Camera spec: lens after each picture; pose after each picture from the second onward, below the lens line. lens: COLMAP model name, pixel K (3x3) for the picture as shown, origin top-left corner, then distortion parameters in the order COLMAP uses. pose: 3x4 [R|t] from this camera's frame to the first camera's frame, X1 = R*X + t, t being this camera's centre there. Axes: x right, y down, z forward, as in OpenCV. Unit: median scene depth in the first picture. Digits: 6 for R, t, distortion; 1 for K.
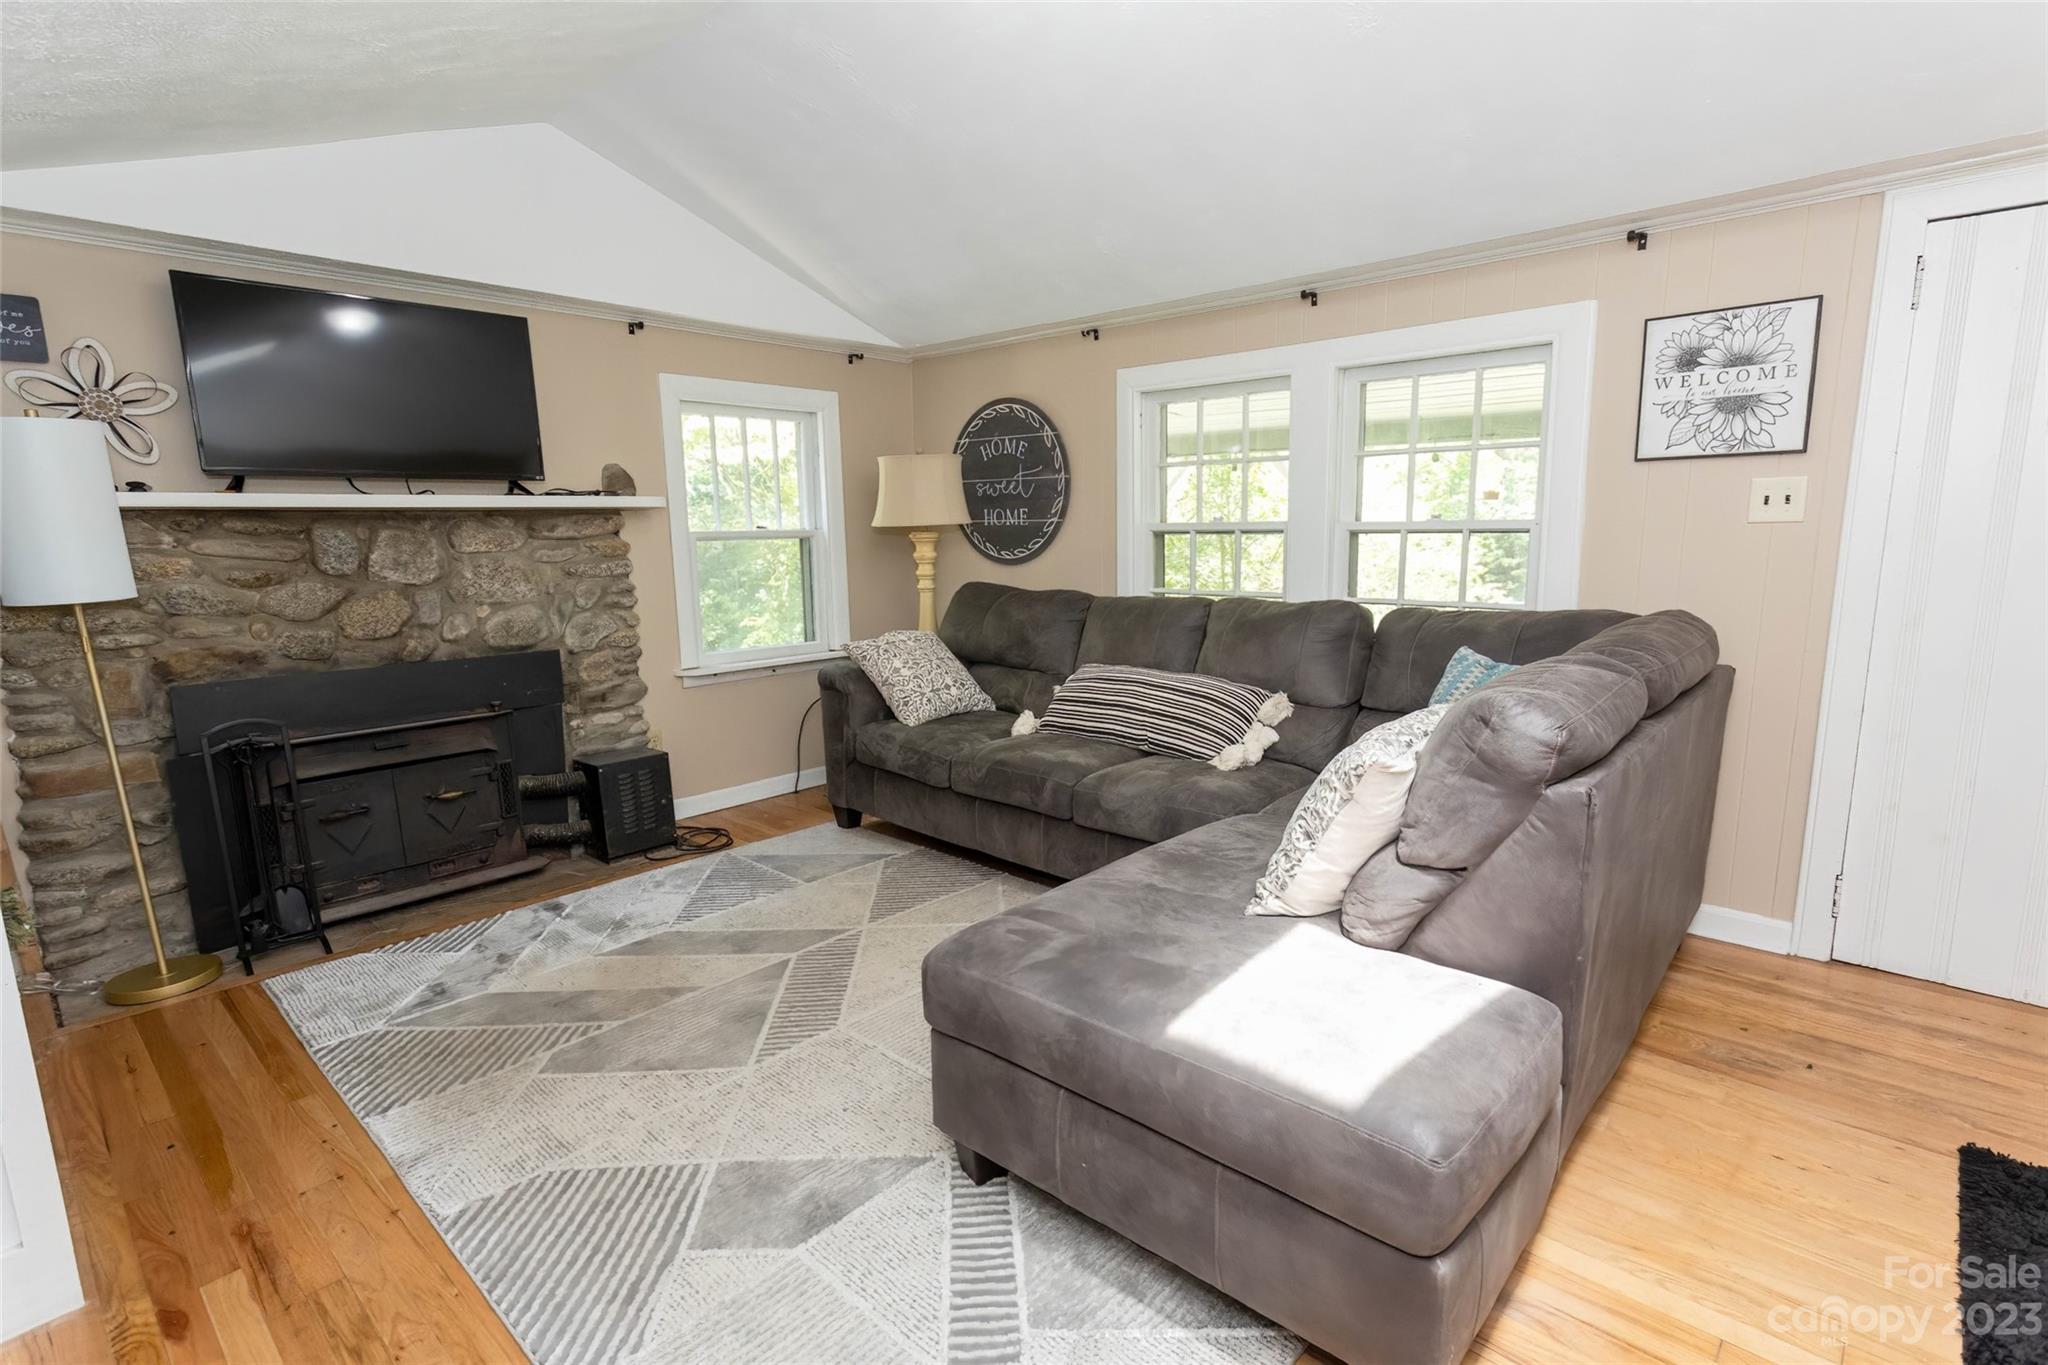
lens RADIAL K [[993.4, 0, 1025.2], [0, 993.4, 685.4], [0, 0, 1]] dist [0.007033, 0.001136]
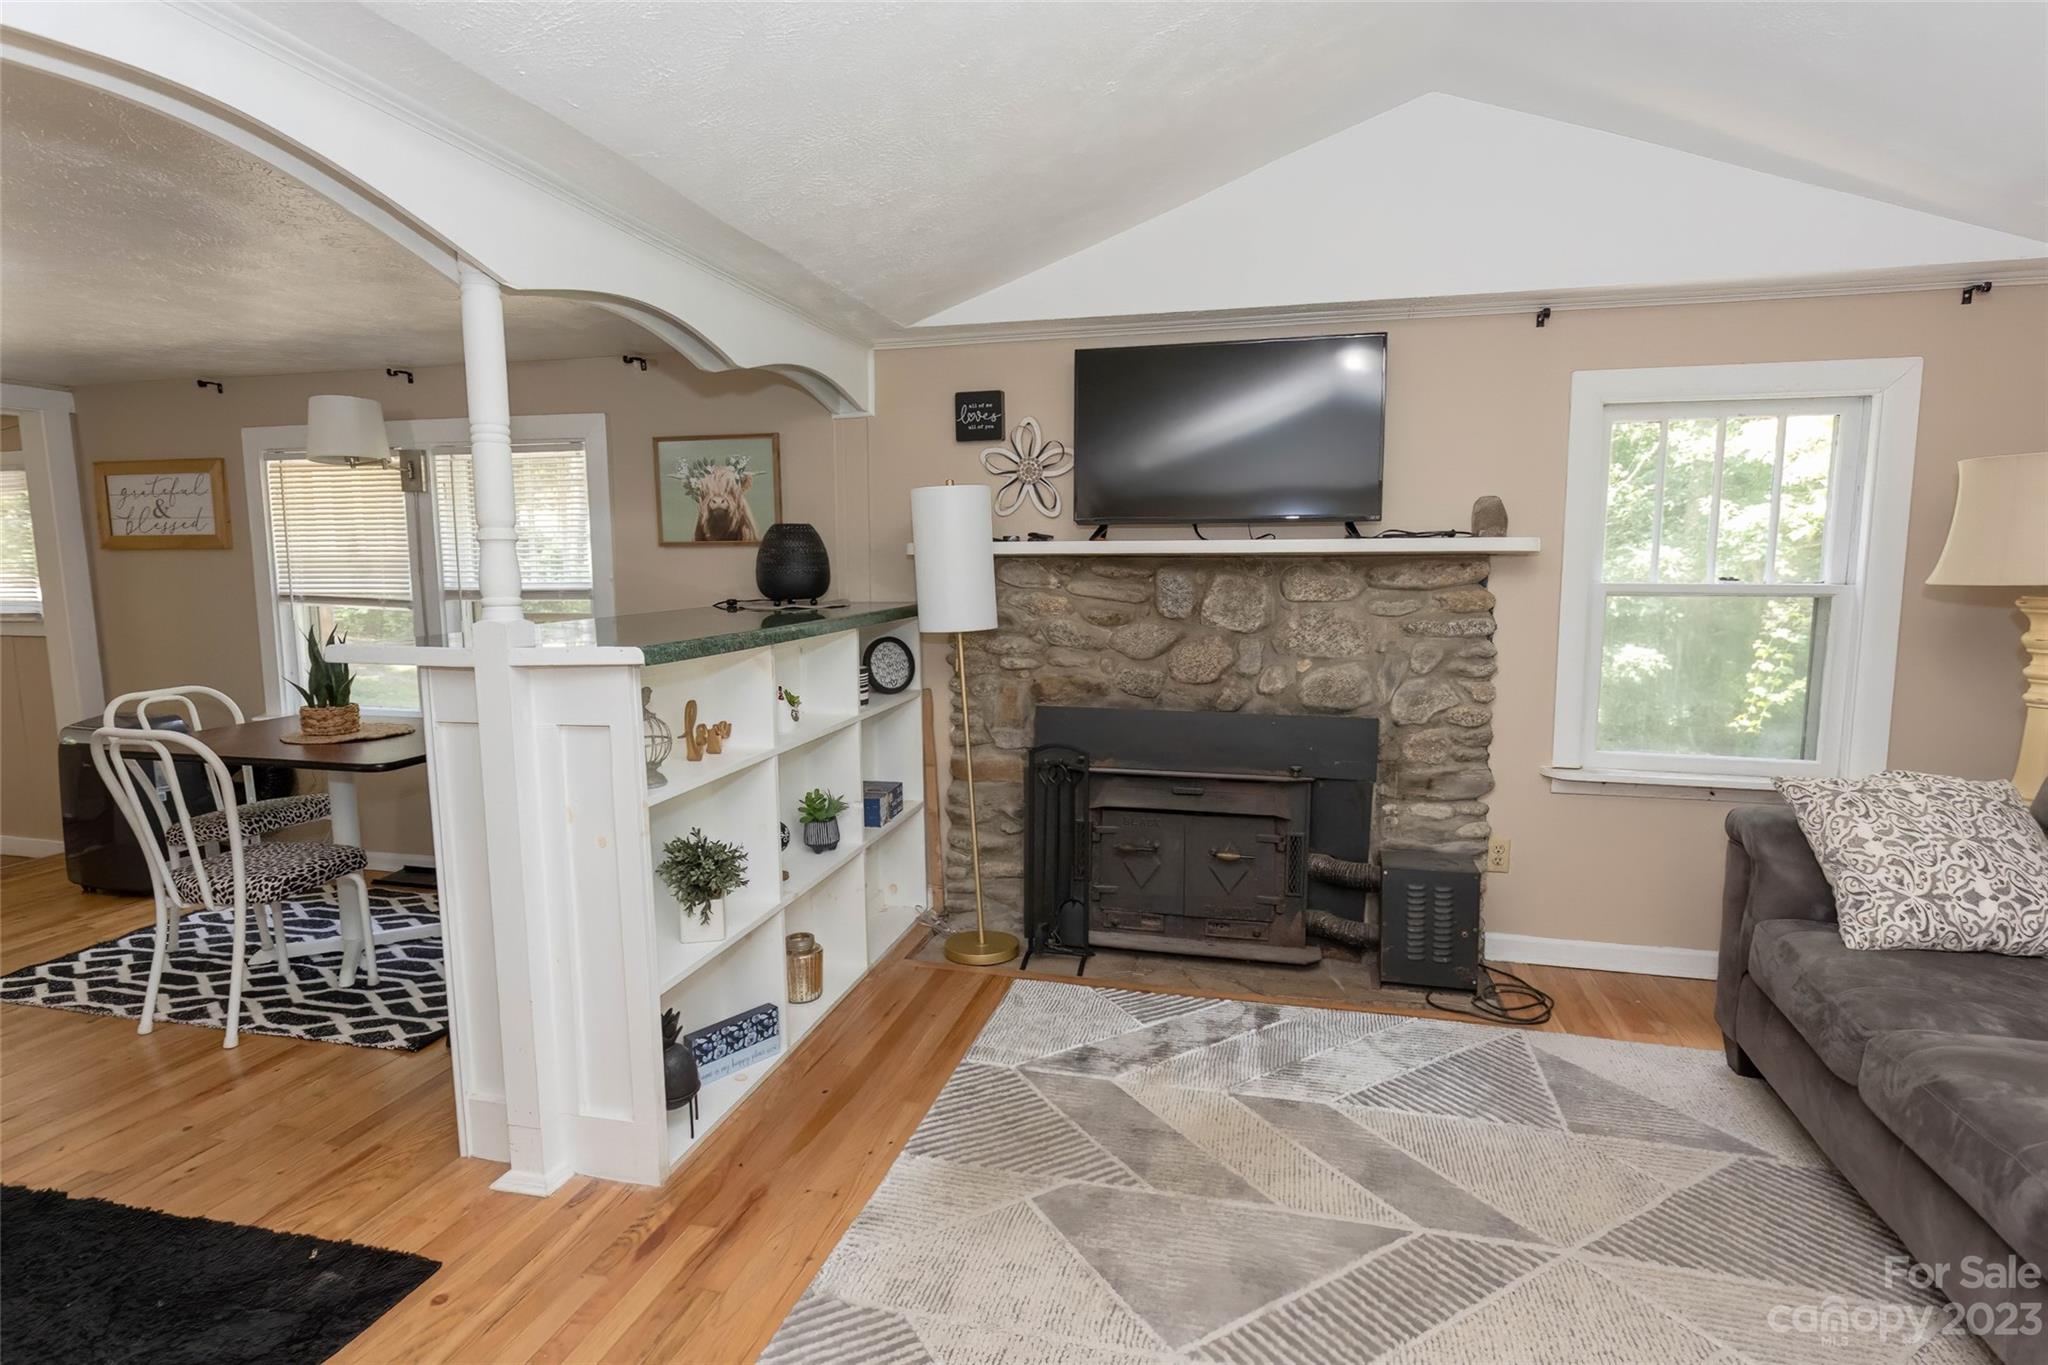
lens RADIAL K [[1048.1, 0, 1024.0], [0, 1048.1, 682.5], [0, 0, 1]] dist [0.007336, 0.001442]
pose [[0.472456, 0.114698, -0.873859, 0.176636], [-0.148900, 0.987631, 0.049128, -0.070254], [0.868685, 0.106906, 0.483691, 0.327181]]
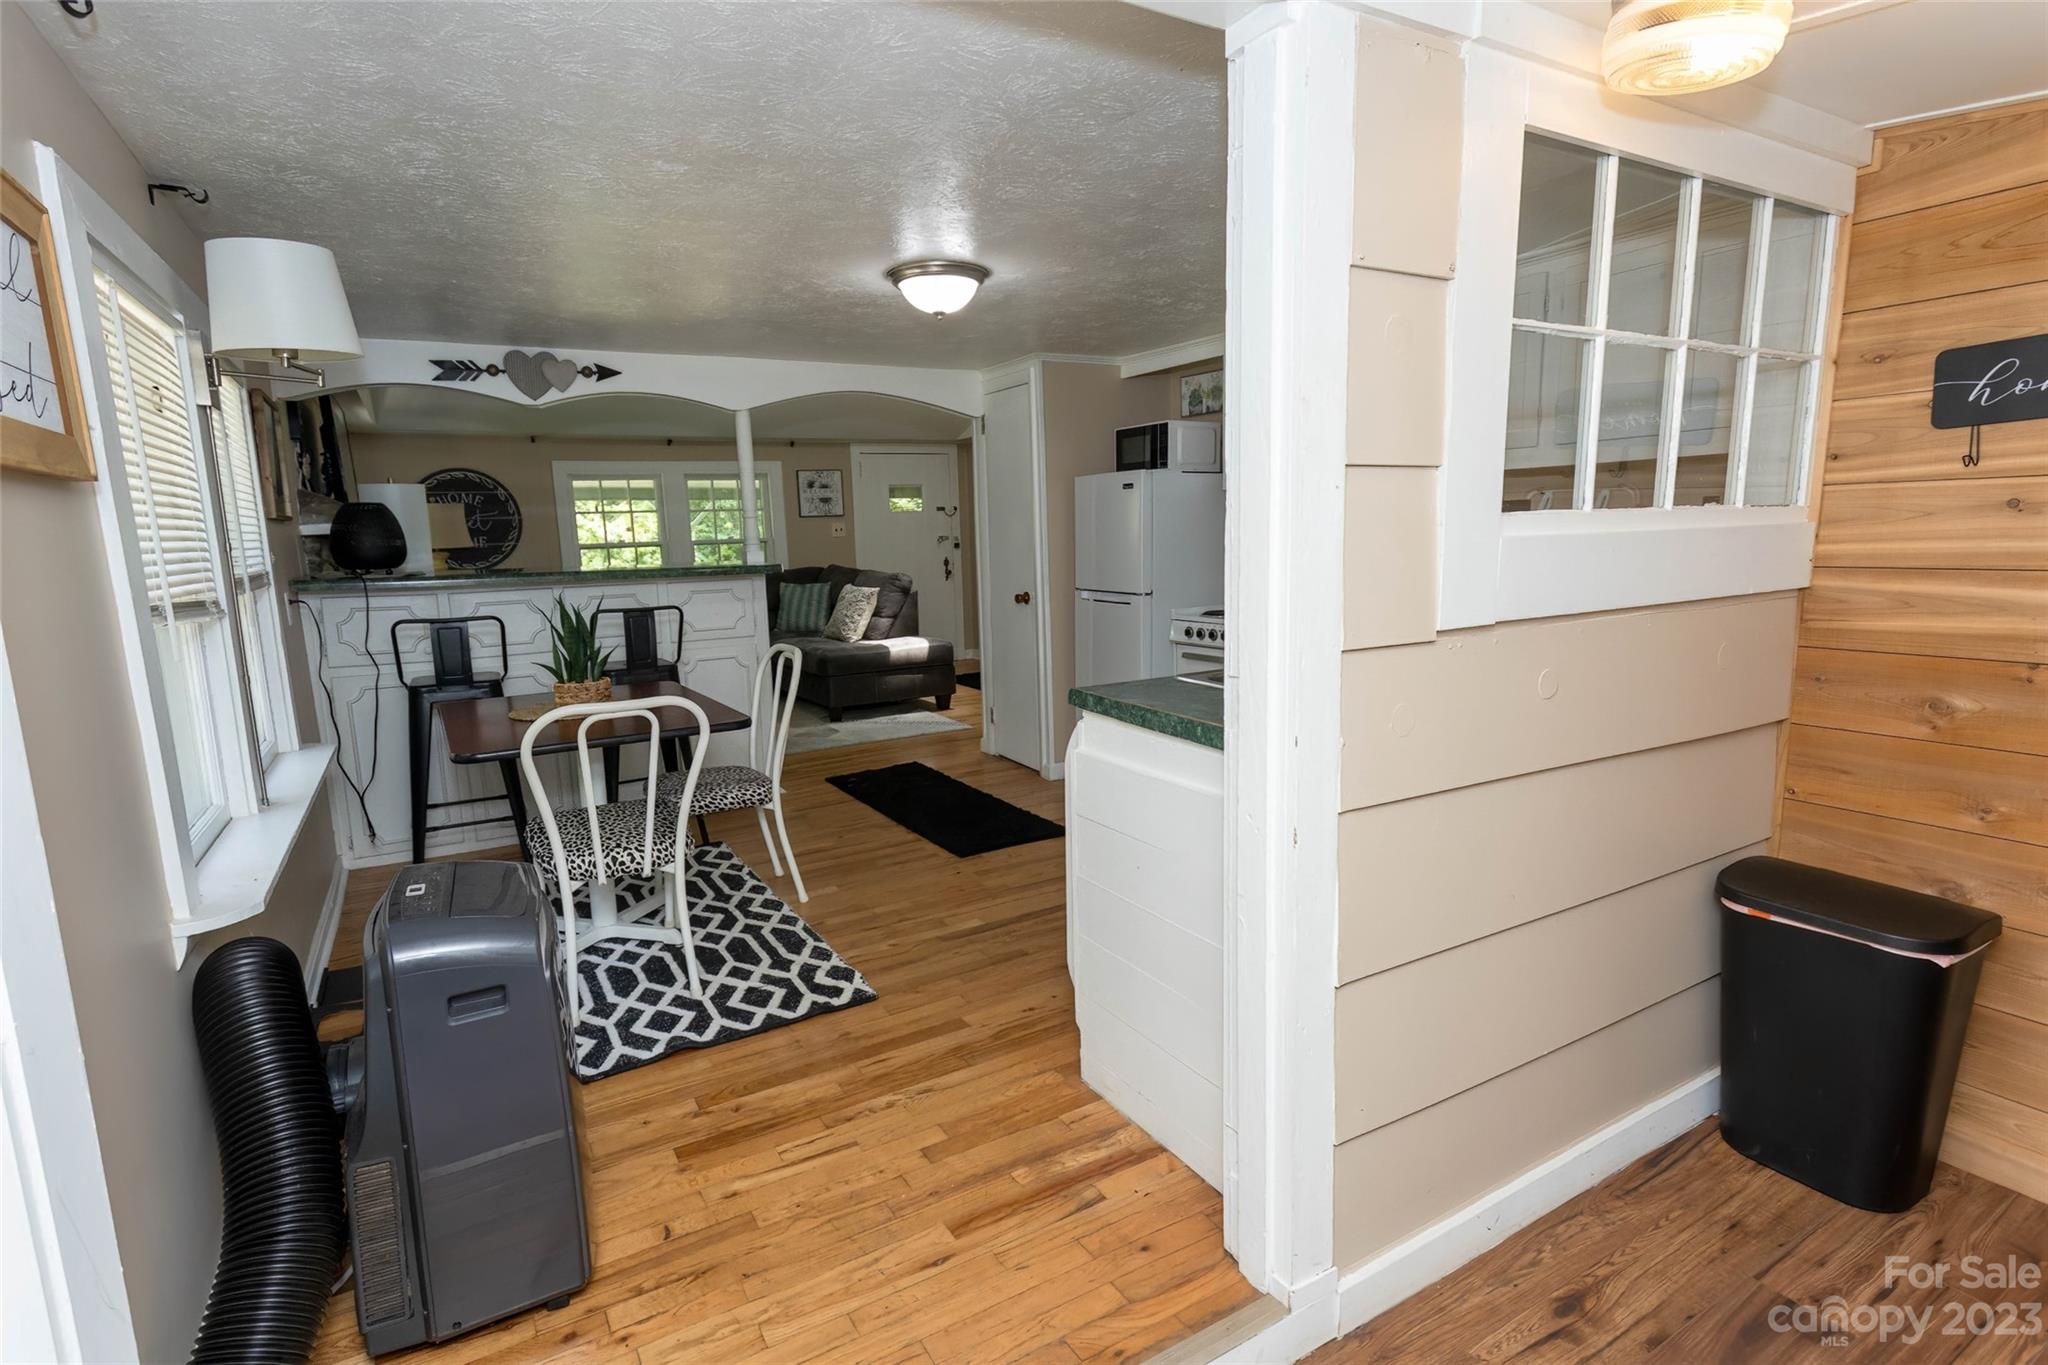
lens RADIAL K [[993.4, 0, 1025.2], [0, 993.4, 685.4], [0, 0, 1]] dist [0.007033, 0.001136]
pose [[0.295229, -0.148505, 0.943815, -1.704558], [0.182031, 0.978495, 0.097021, 0.082486], [-0.937926, 0.143160, 0.315913, -0.404258]]
